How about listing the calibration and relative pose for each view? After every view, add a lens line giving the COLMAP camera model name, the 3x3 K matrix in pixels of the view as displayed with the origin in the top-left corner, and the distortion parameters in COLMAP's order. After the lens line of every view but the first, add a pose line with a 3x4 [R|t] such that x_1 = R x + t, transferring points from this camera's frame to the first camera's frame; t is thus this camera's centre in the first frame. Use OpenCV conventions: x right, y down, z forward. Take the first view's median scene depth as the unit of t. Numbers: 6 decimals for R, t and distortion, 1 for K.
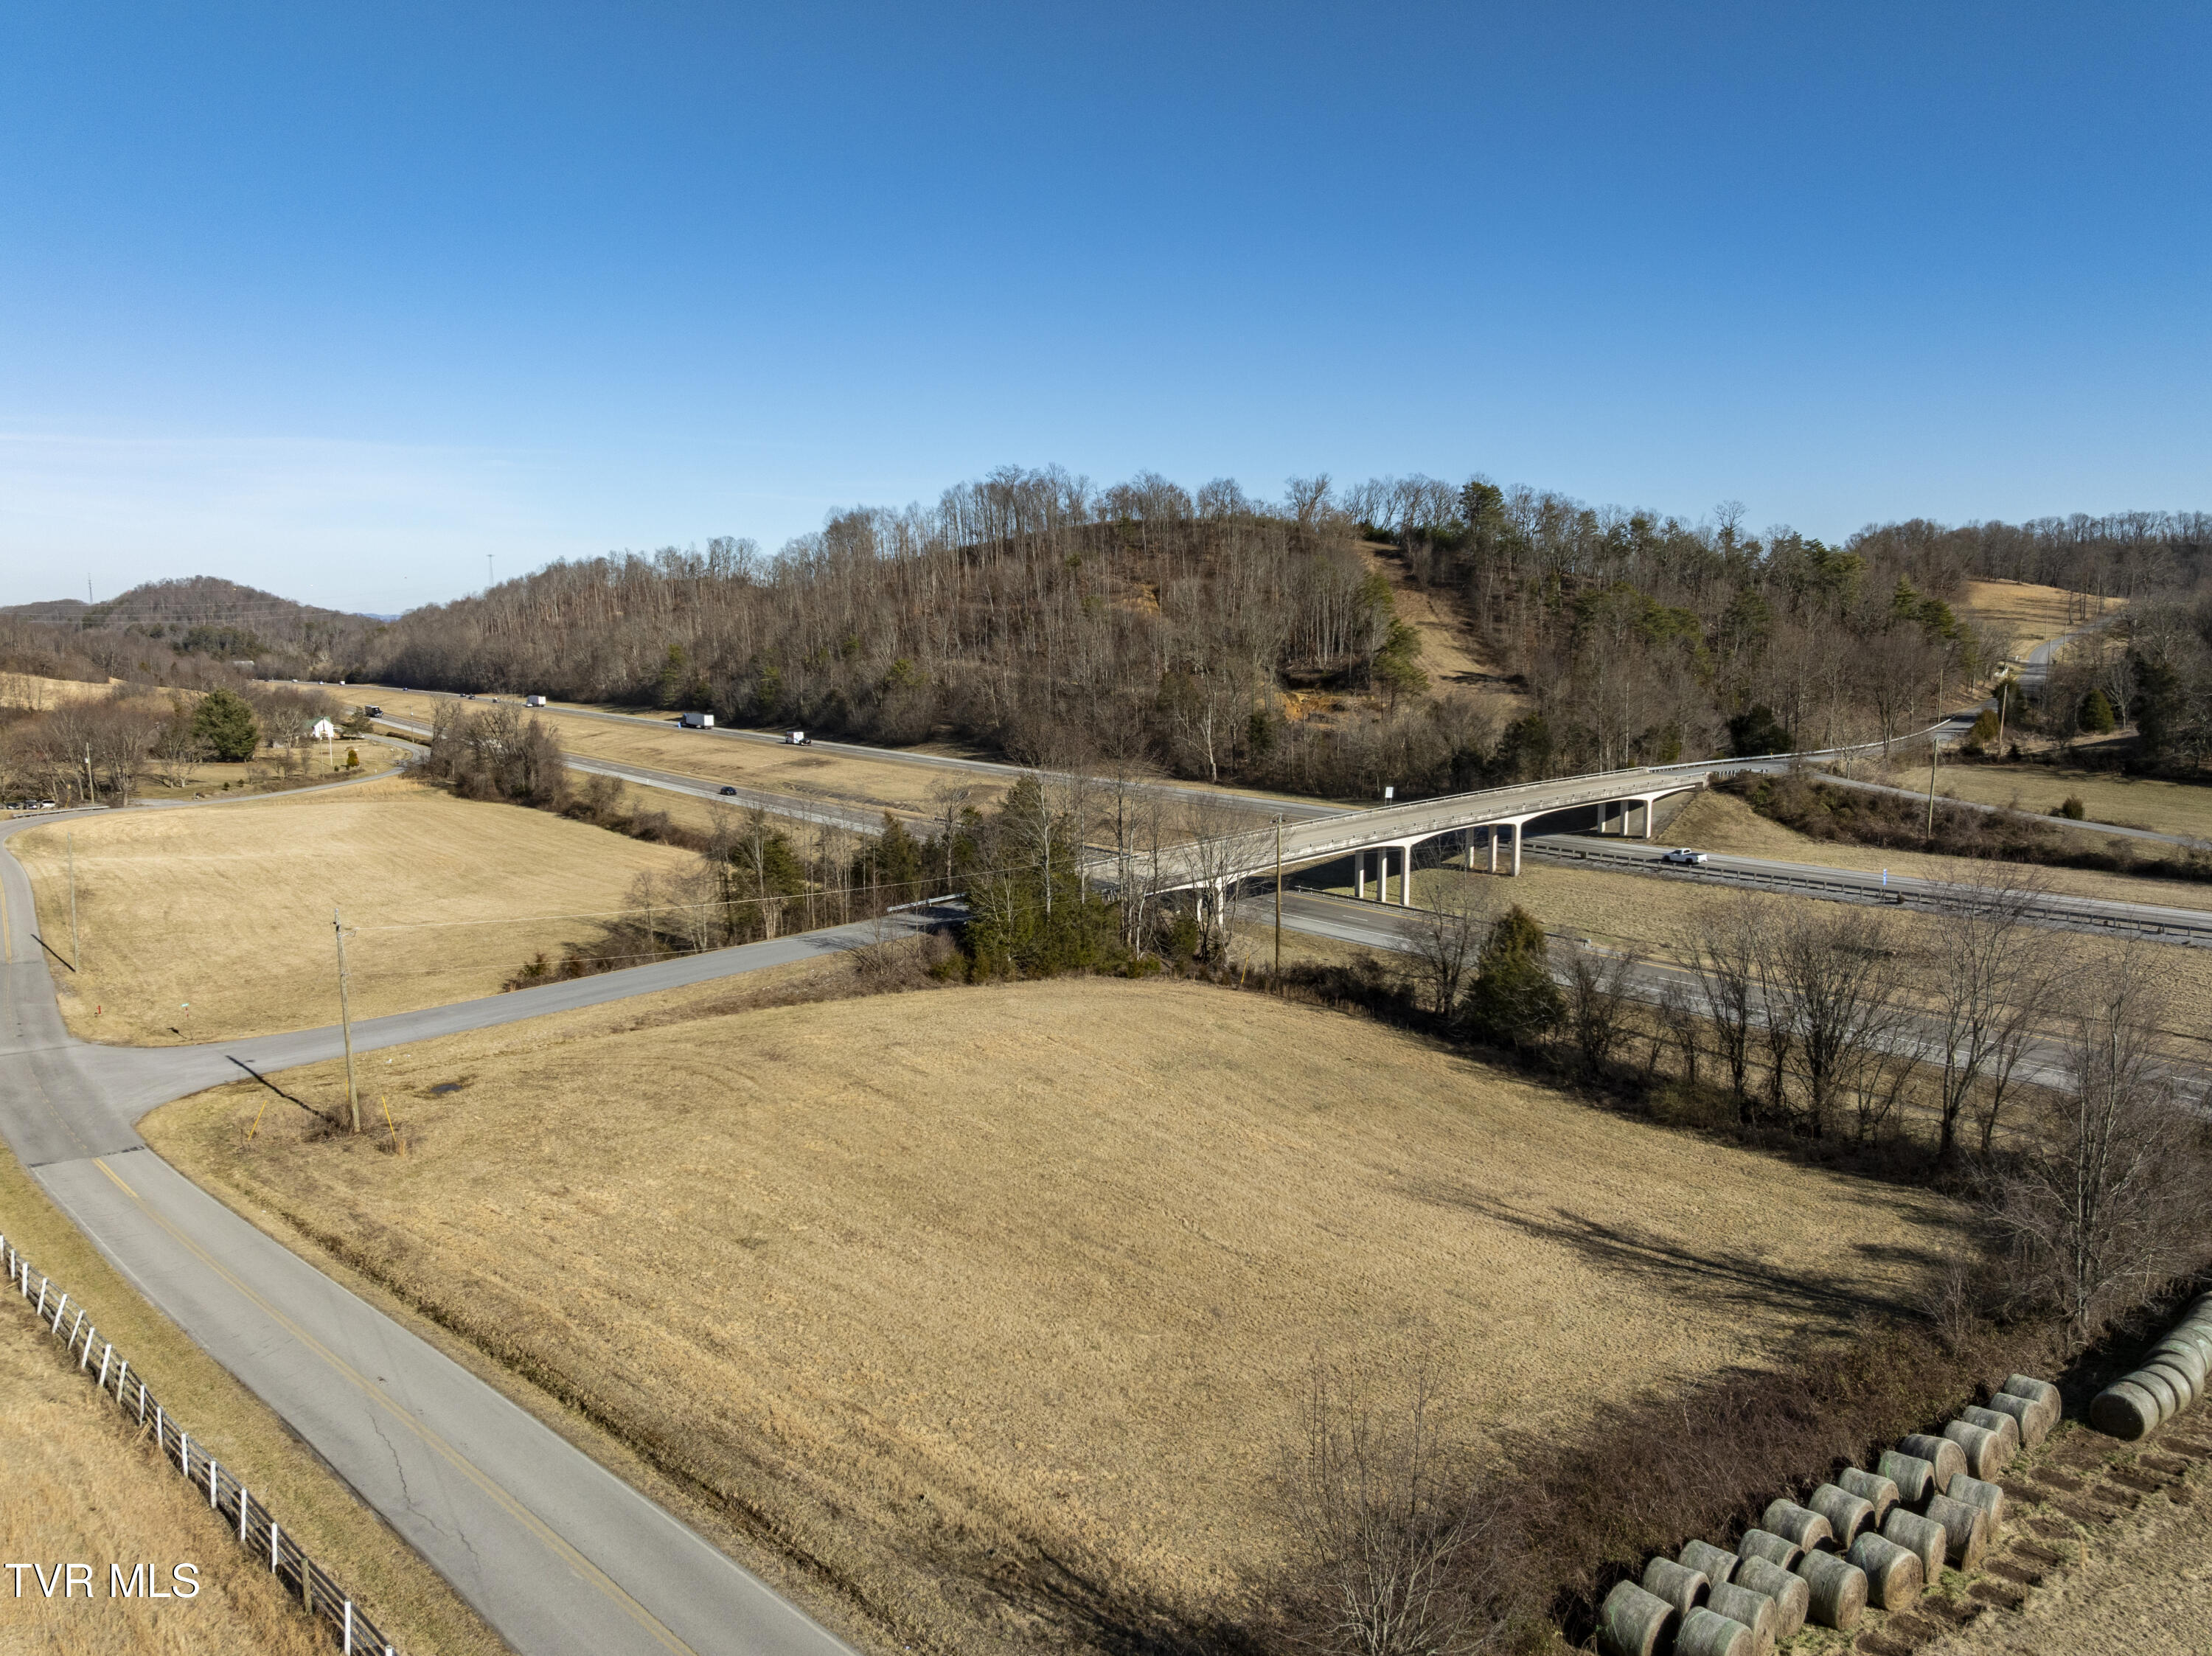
lens RADIAL K [[1553.0, 0, 1114.6], [0, 1553.0, 814.8], [0, 0, 1]] dist [-0.040358, 0.005563]
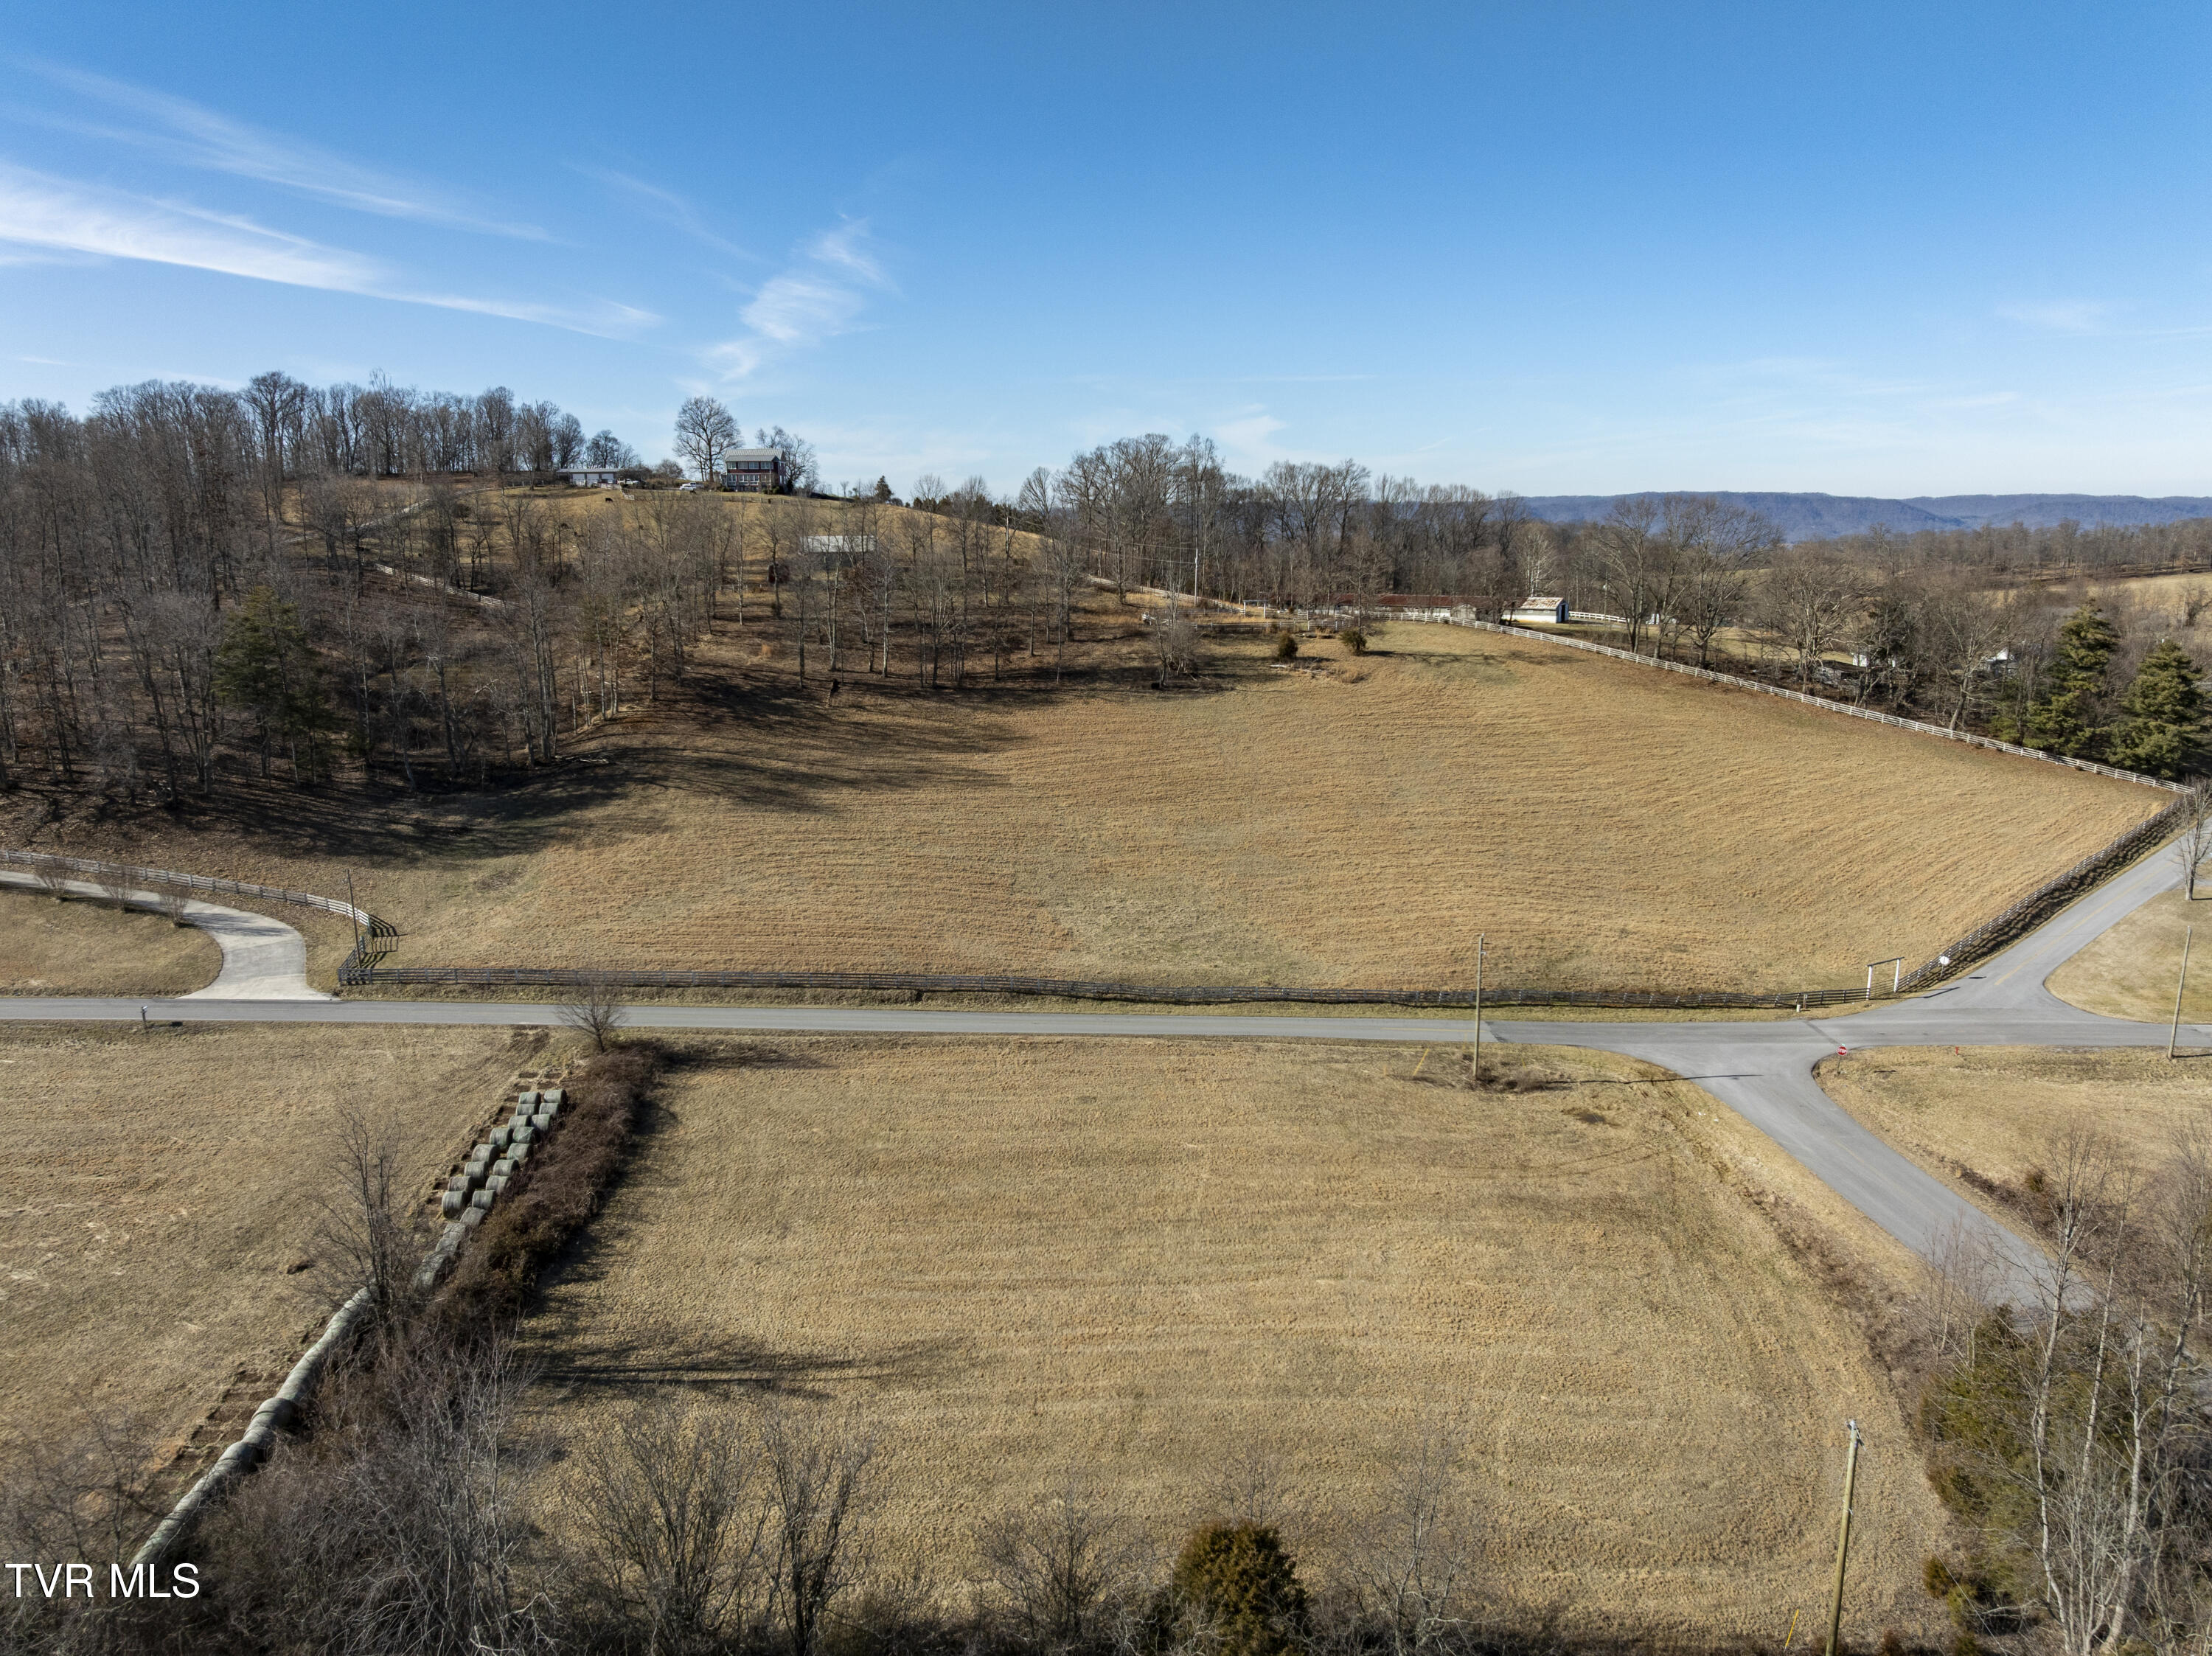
lens RADIAL K [[1553.0, 0, 1114.6], [0, 1553.0, 814.8], [0, 0, 1]] dist [-0.040358, 0.005563]
pose [[-0.616126, 0.158052, -0.771627, 0.163033], [-0.094087, 0.957877, 0.271328, -0.080316], [0.782008, 0.239772, -0.575302, 0.292609]]
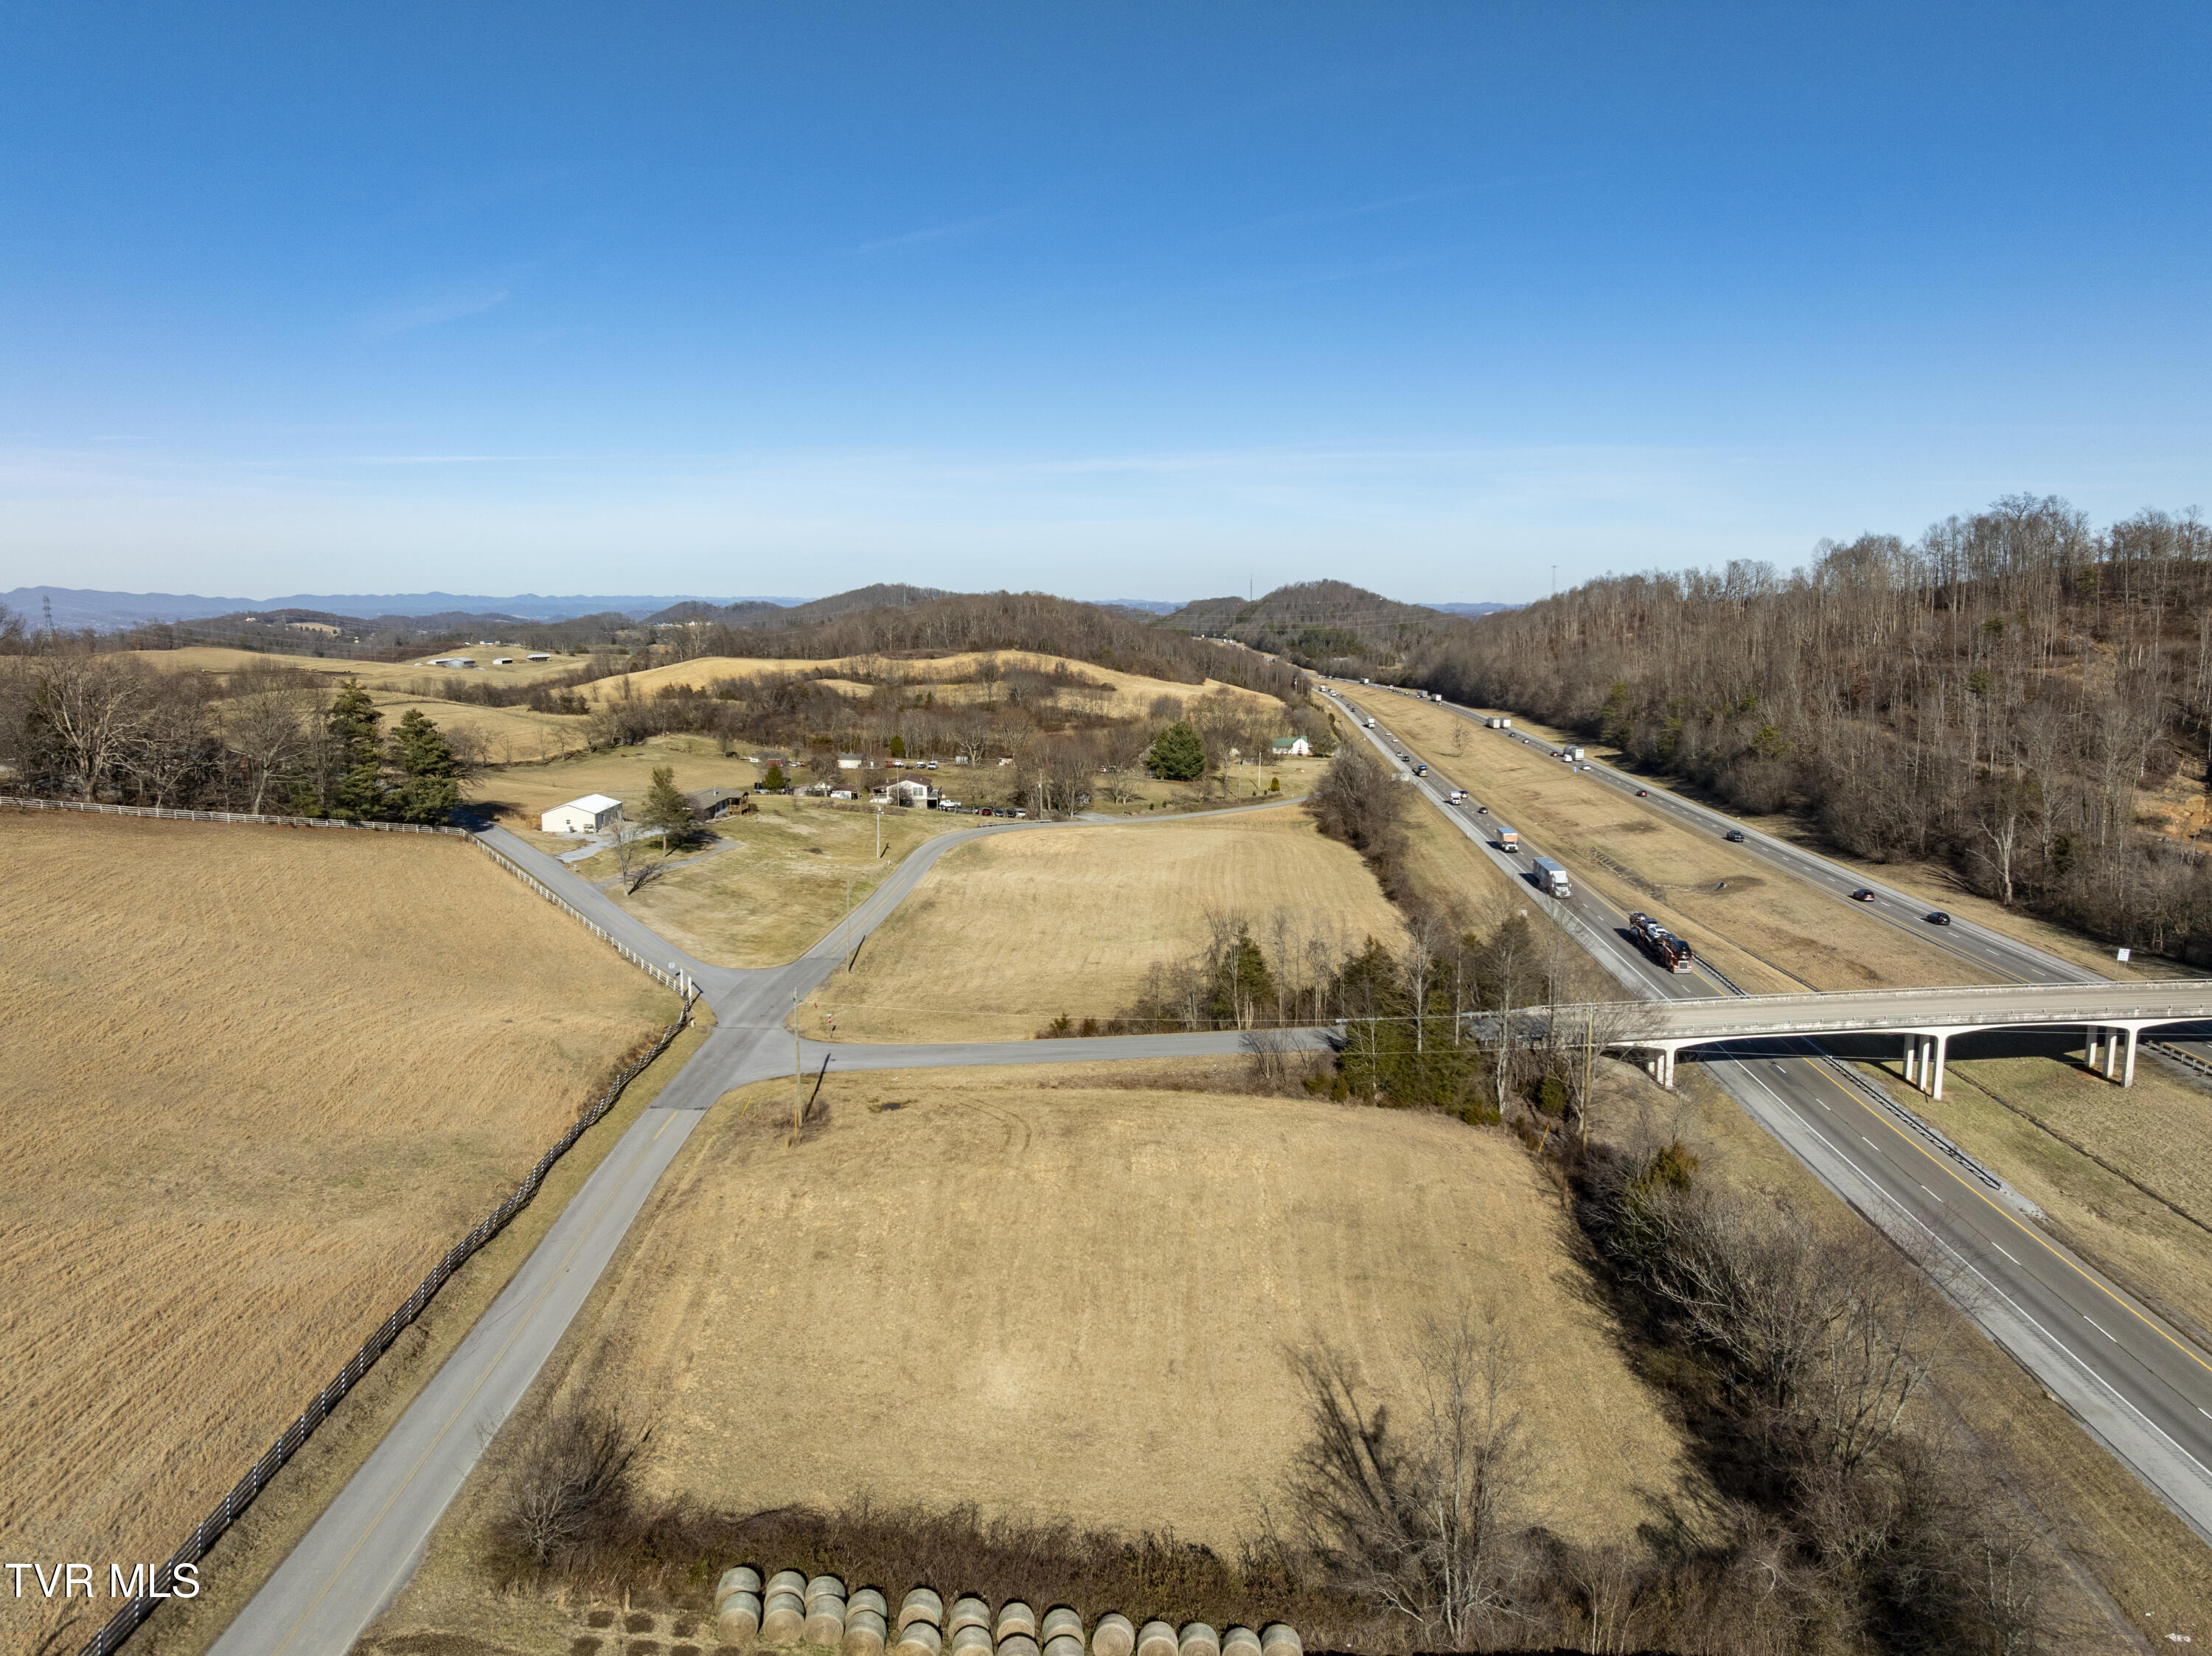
lens RADIAL K [[1553.0, 0, 1114.6], [0, 1553.0, 814.8], [0, 0, 1]] dist [-0.040358, 0.005563]
pose [[0.771021, 0.091100, -0.630260, 0.143783], [-0.087209, 0.995495, 0.037205, -0.039554], [0.630811, 0.026279, 0.775492, -0.011294]]
